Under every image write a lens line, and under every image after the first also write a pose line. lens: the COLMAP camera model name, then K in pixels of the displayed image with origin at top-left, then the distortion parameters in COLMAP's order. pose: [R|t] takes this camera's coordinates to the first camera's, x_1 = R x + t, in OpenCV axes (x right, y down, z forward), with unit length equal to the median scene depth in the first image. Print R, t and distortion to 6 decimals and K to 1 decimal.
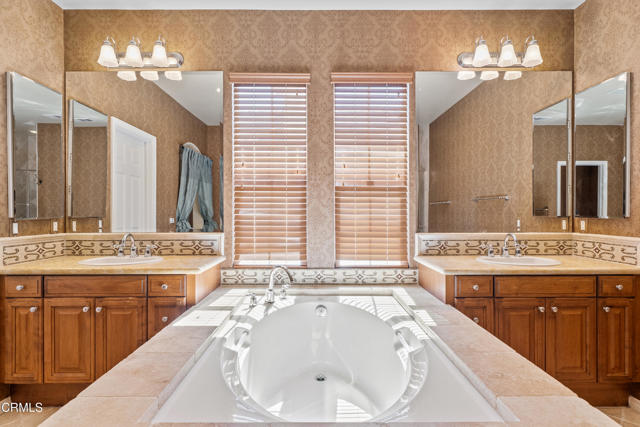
lens RADIAL K [[337.1, 0, 320.9], [0, 337.1, 211.3], [0, 0, 1]] dist [0.005518, -0.000271]
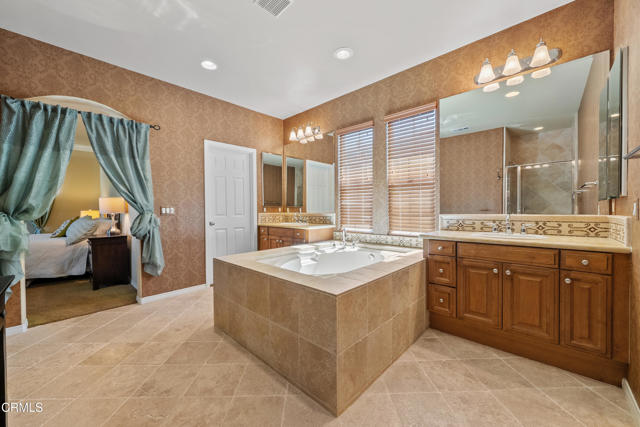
lens RADIAL K [[248.6, 0, 316.5], [0, 248.6, 211.8], [0, 0, 1]] dist [-0.000069, -0.000042]
pose [[0.717905, 0.002652, -0.696136, 0.636989], [0.005927, 0.999933, 0.009923, 0.041378], [0.696115, -0.011250, 0.717842, -0.110519]]
